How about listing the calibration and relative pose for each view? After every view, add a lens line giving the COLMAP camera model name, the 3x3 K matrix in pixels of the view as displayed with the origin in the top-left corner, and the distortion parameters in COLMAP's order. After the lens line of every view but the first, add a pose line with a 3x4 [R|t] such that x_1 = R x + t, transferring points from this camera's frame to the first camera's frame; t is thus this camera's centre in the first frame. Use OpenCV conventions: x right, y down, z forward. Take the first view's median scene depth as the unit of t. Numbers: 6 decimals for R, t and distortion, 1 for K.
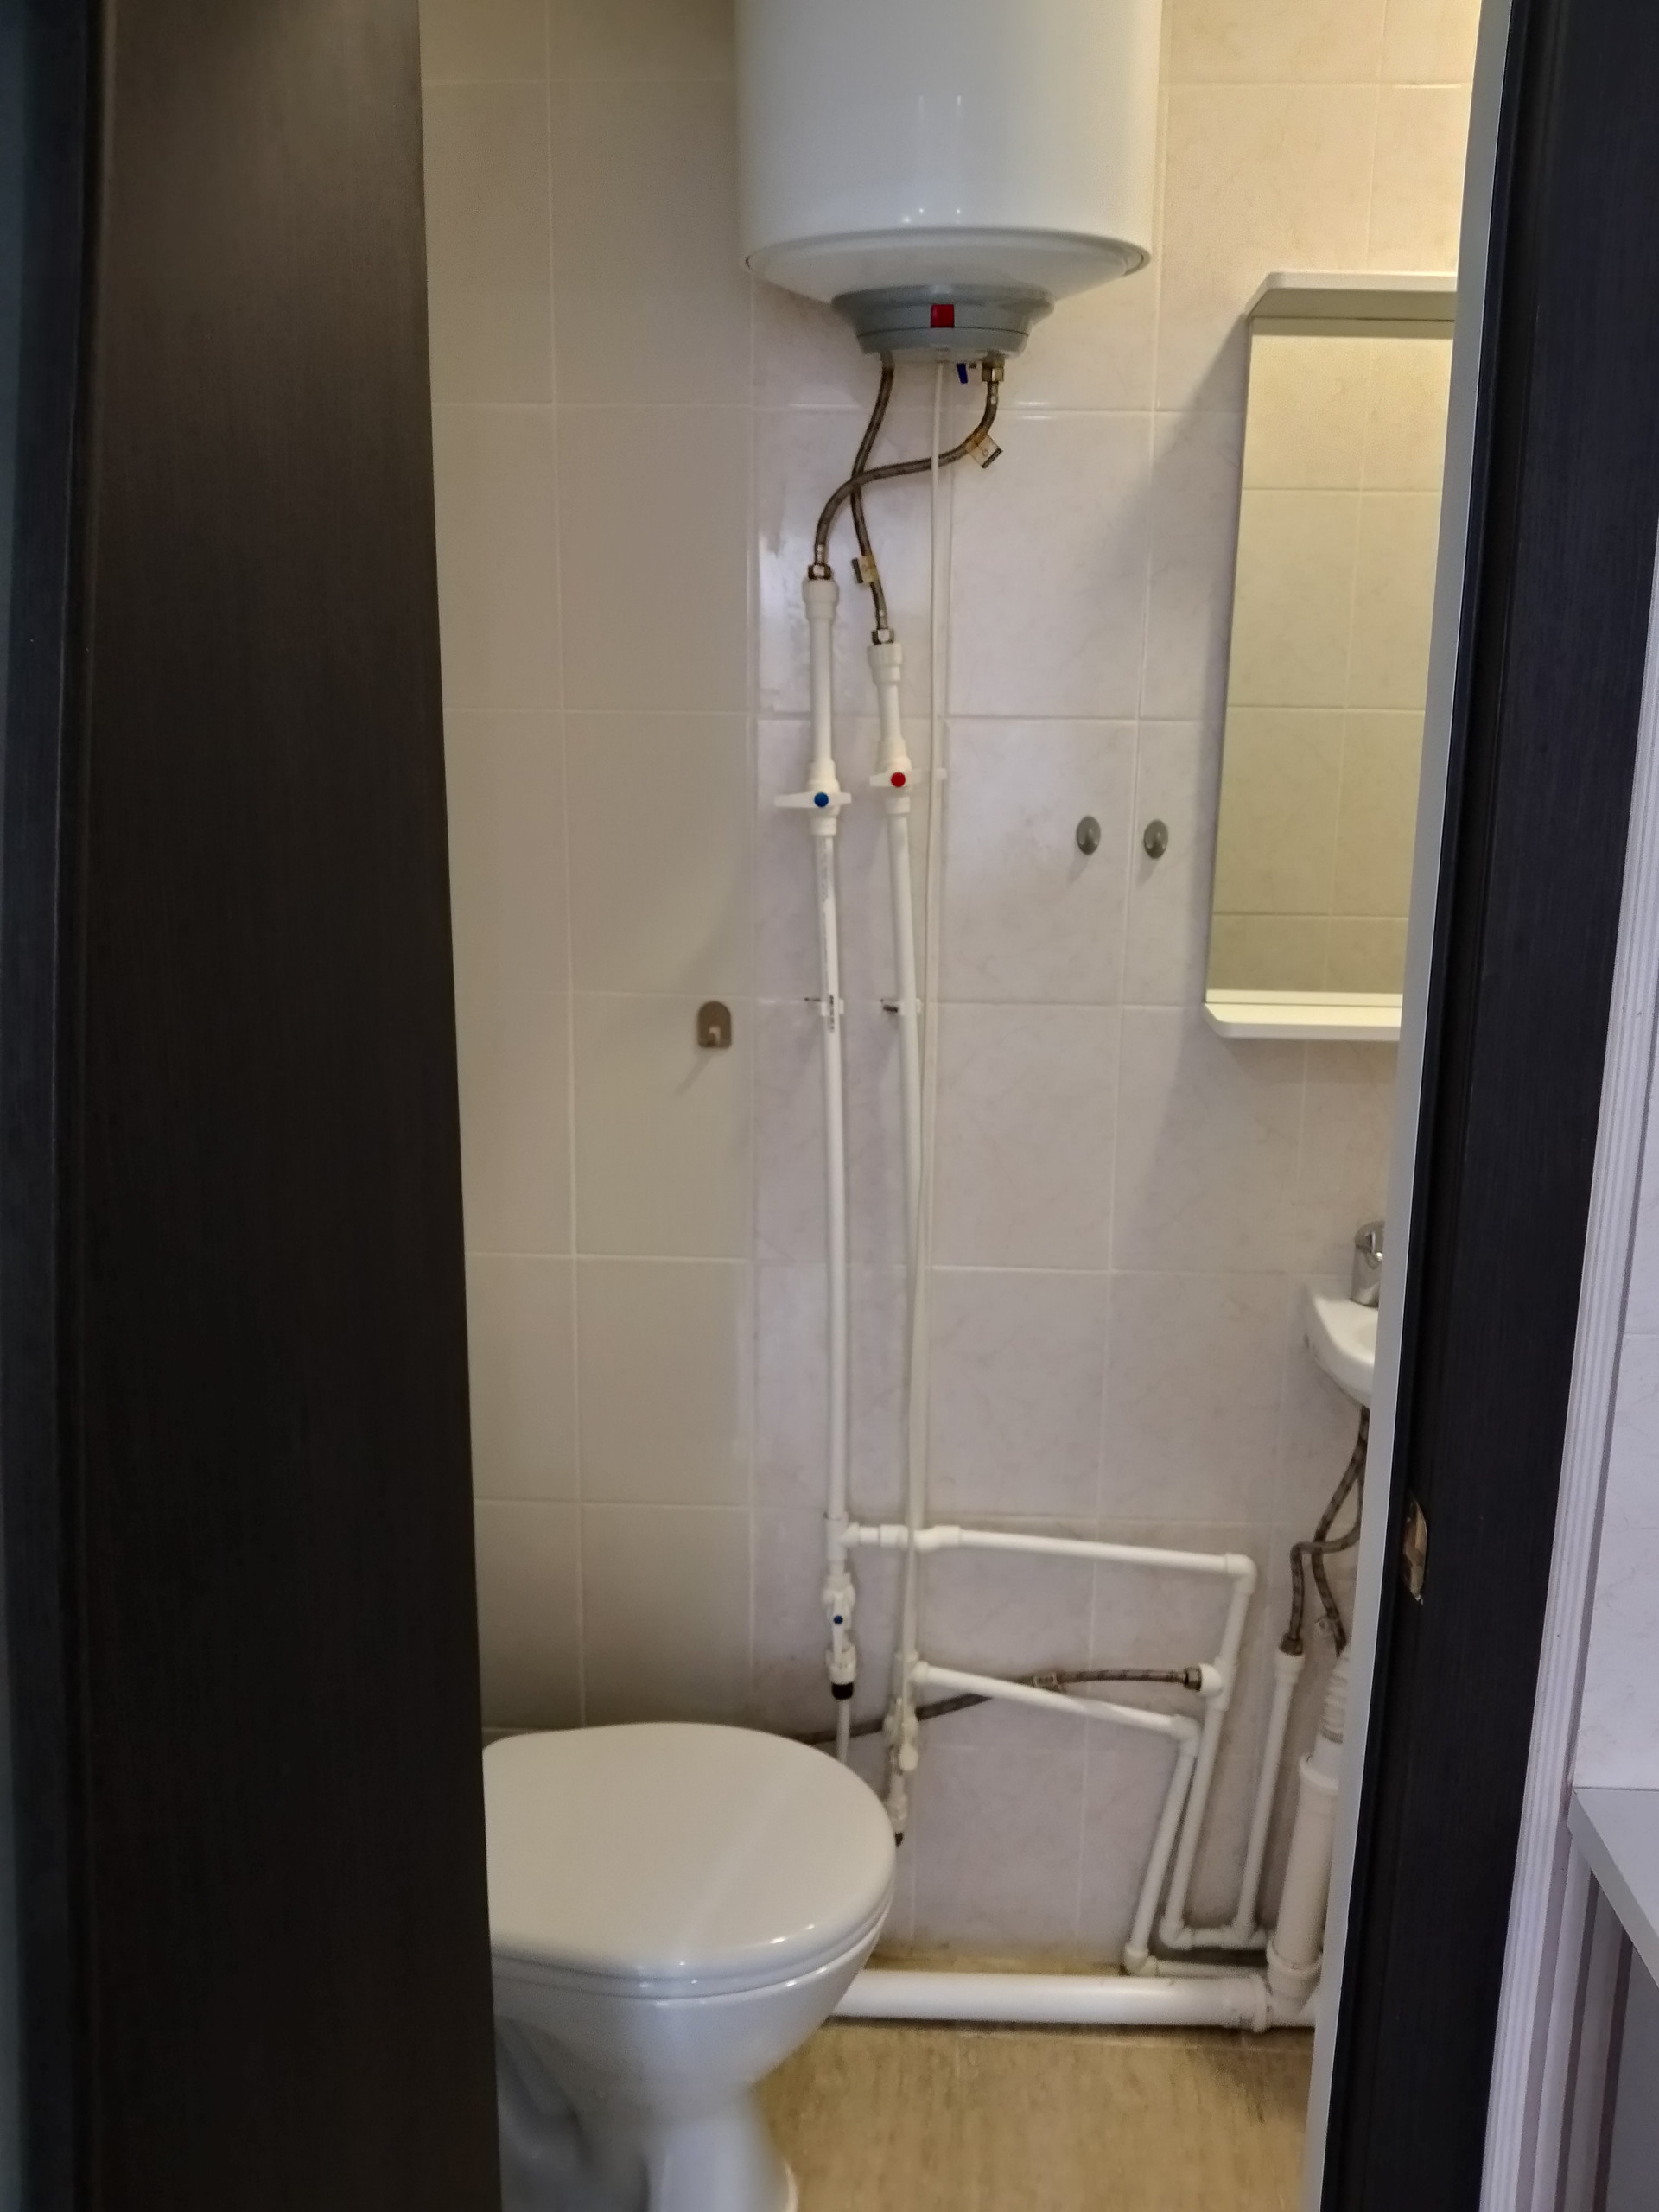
lens RADIAL K [[1671.6, 0, 842.3], [0, 1671.6, 1110.9], [0, 0, 1]] dist [0.021574, -0.044877]
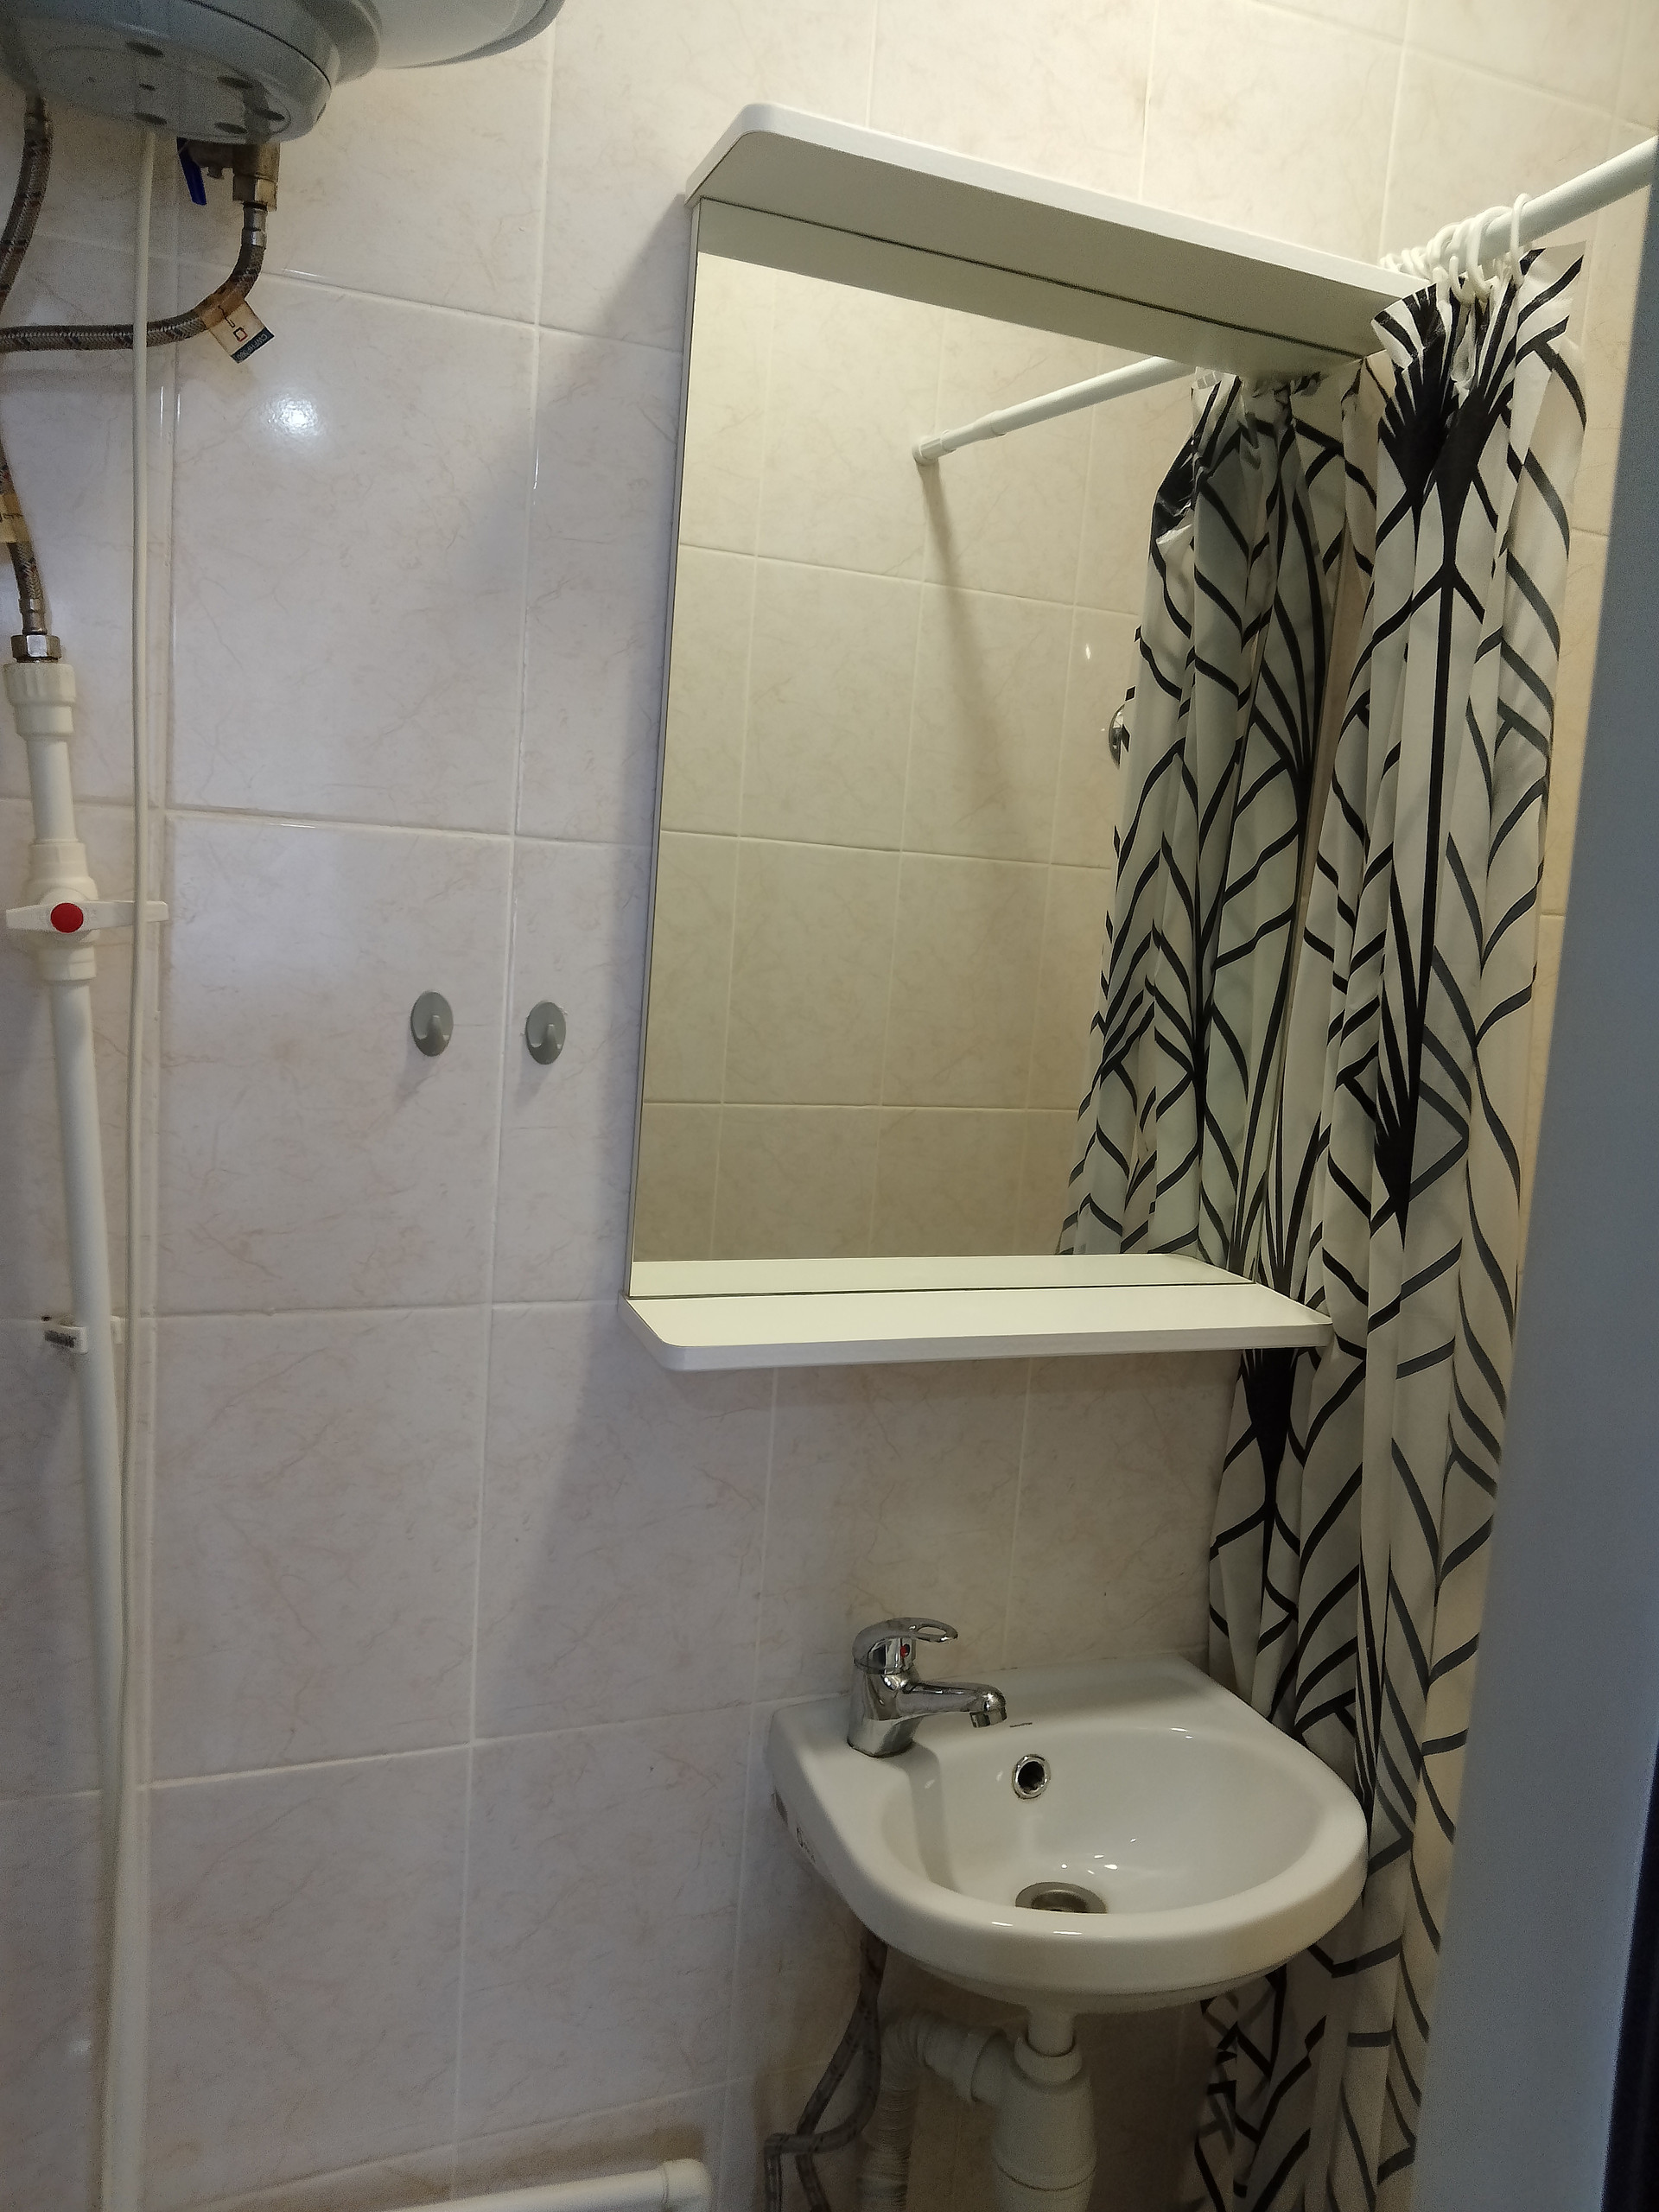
lens RADIAL K [[1671.6, 0, 837.6], [0, 1671.6, 1101.0], [0, 0, 1]] dist [0.021574, -0.044877]
pose [[0.908833, -0.002056, 0.417156, 0.032542], [0.031447, 0.997480, -0.063597, -0.098637], [-0.415974, 0.070917, 0.906607, 0.422155]]
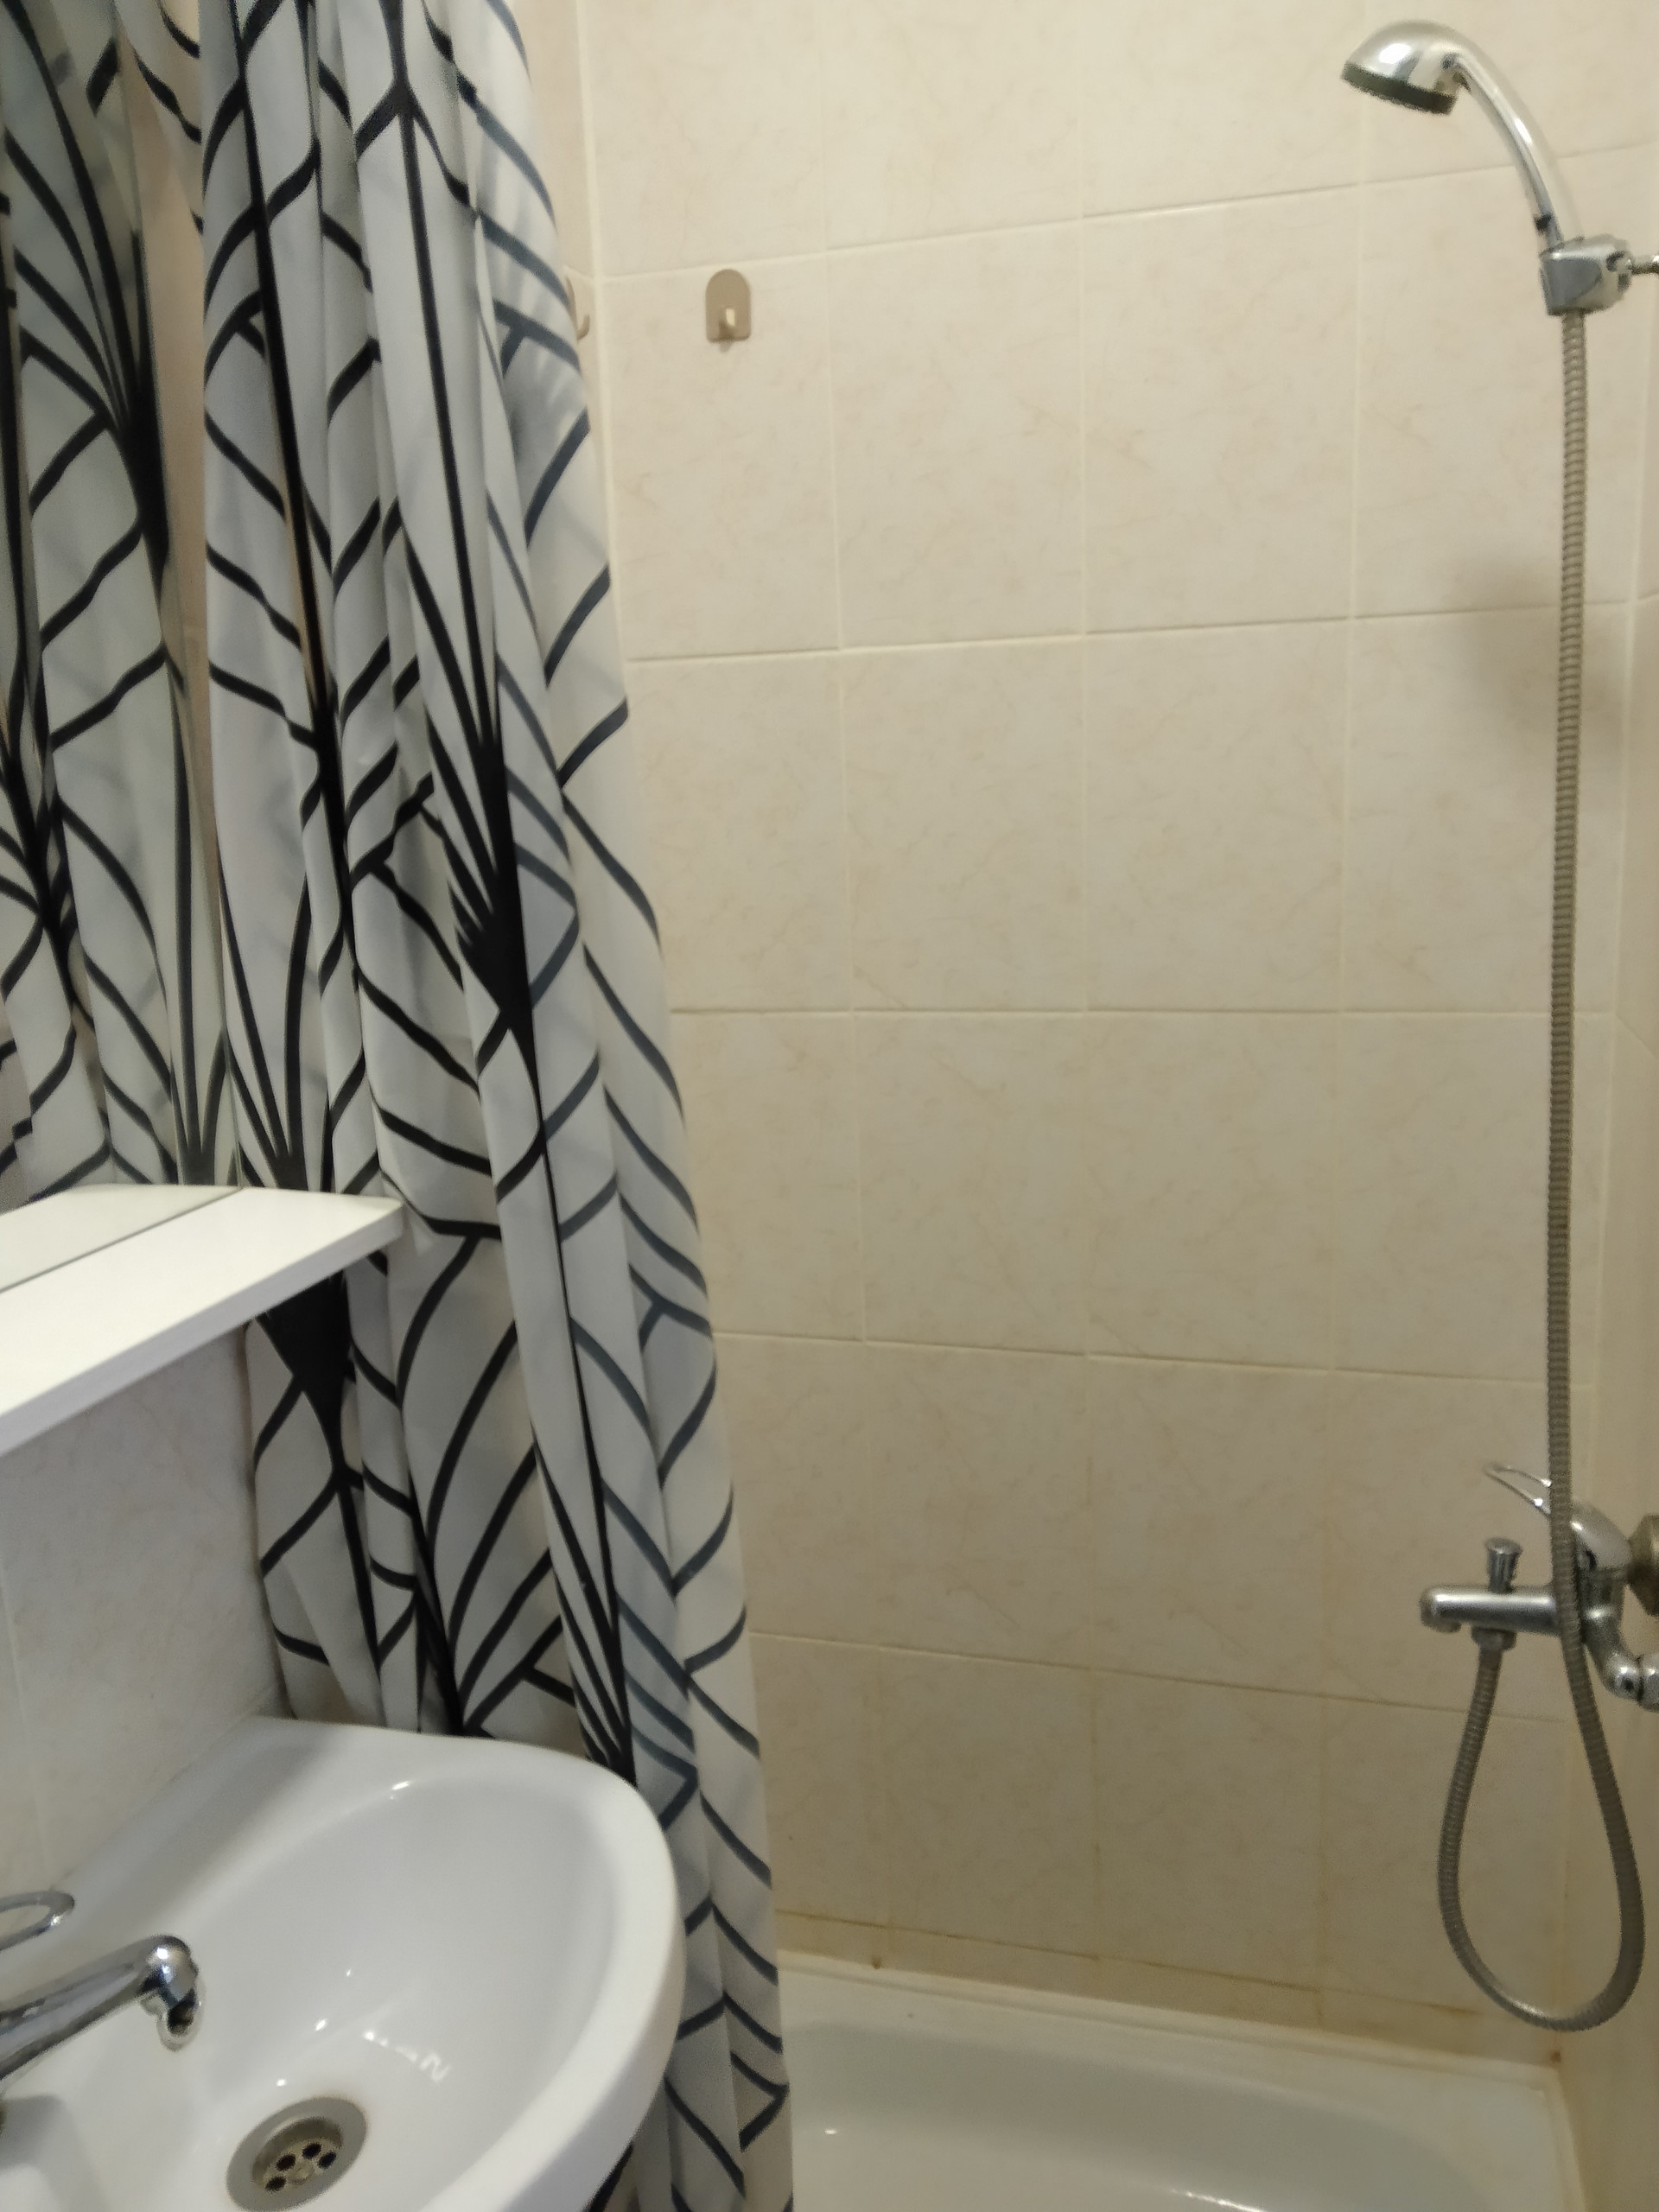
lens RADIAL K [[1671.6, 0, 828.6], [0, 1671.6, 1092.0], [0, 0, 1]] dist [0.021574, -0.044877]
pose [[0.228659, -0.228125, 0.946401, 0.065161], [0.259643, 0.951233, 0.166558, -0.129895], [-0.938243, 0.207642, 0.276739, 0.720864]]
